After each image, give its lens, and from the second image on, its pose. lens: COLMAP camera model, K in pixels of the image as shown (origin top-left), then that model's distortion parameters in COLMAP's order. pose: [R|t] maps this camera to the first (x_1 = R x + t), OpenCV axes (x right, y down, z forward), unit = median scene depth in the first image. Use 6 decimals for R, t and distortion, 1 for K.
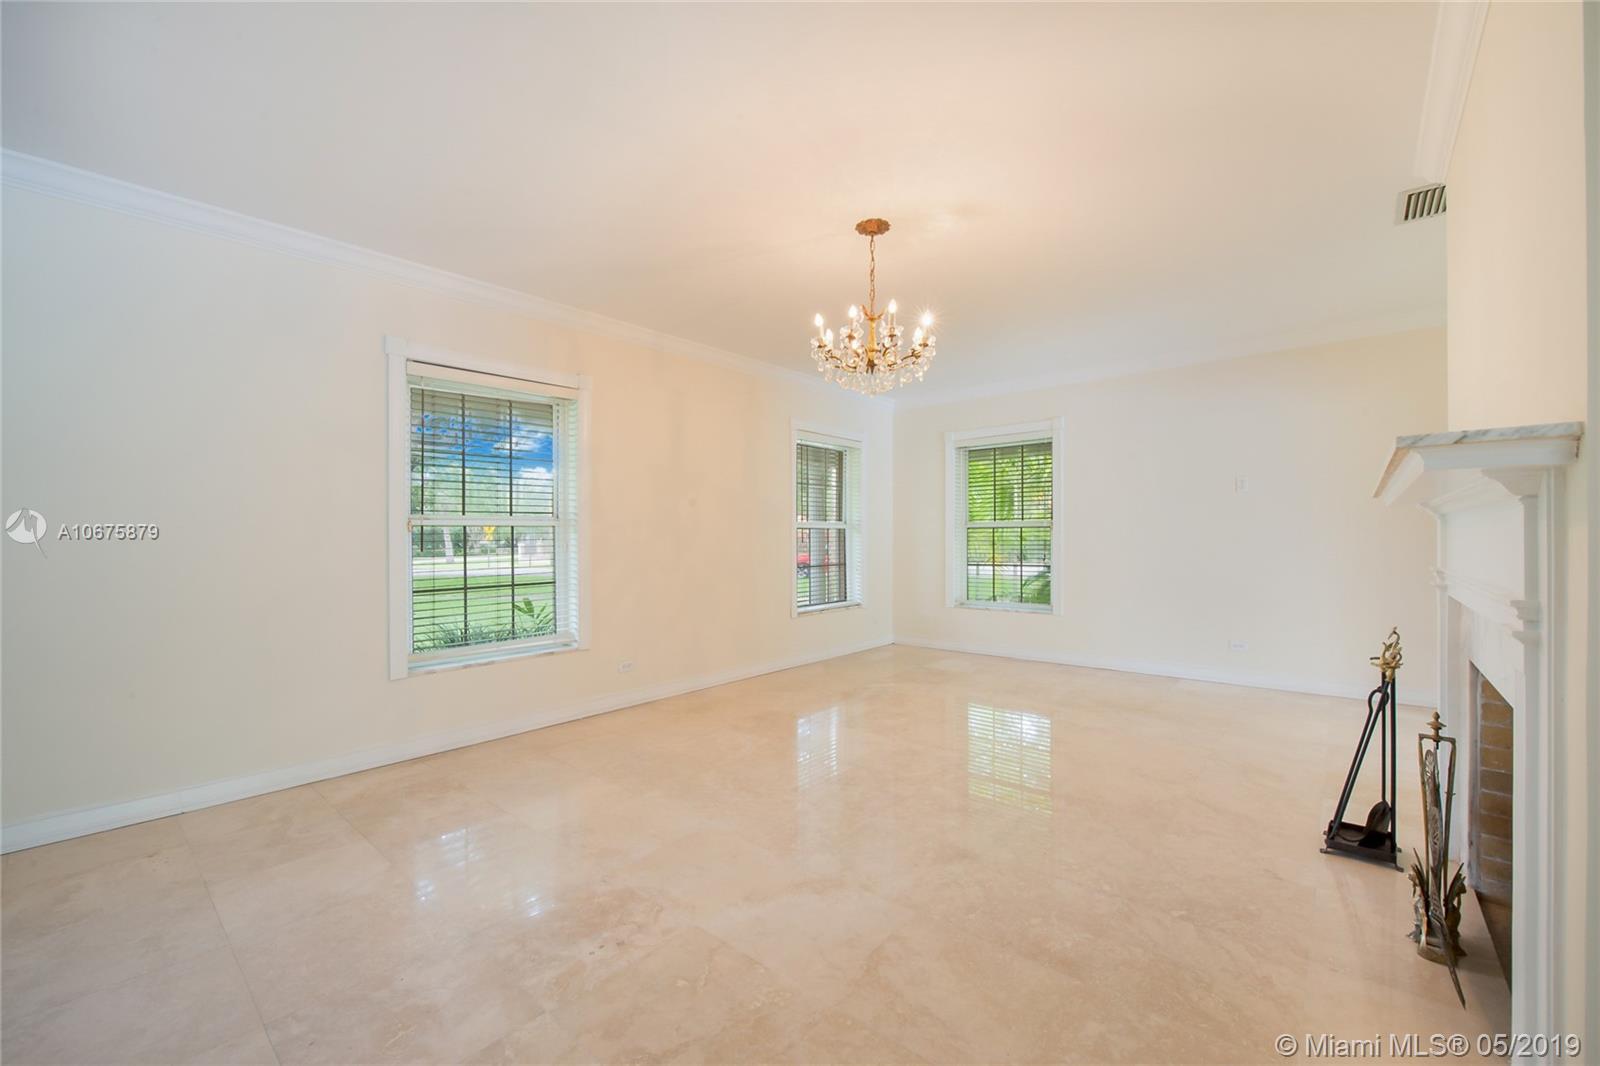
lens RADIAL K [[645.7, 0, 800.0], [0, 645.7, 533.0], [0, 0, 1]] dist [-0.020047, -0.000137]
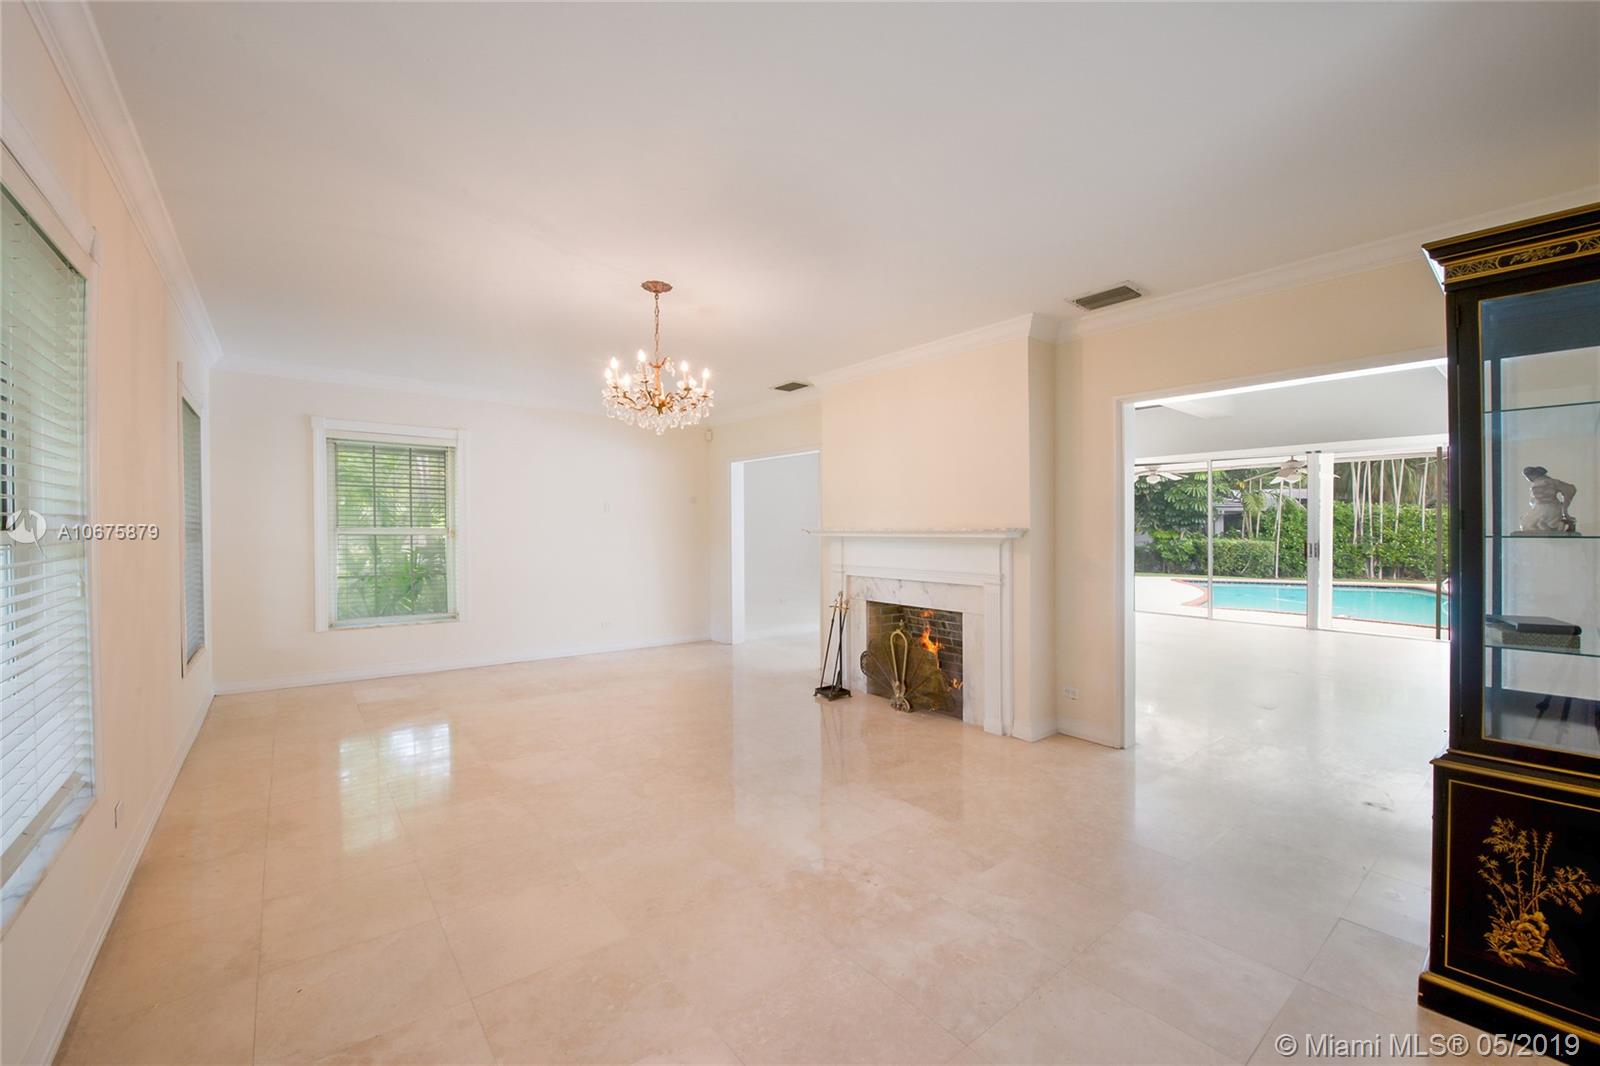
lens RADIAL K [[645.7, 0, 800.0], [0, 645.7, 533.0], [0, 0, 1]] dist [-0.020047, -0.000137]
pose [[0.190033, -0.002107, 0.981776, -1.301135], [-0.008036, 0.999961, 0.003701, -0.051952], [-0.981745, -0.008593, 0.190008, 0.719469]]
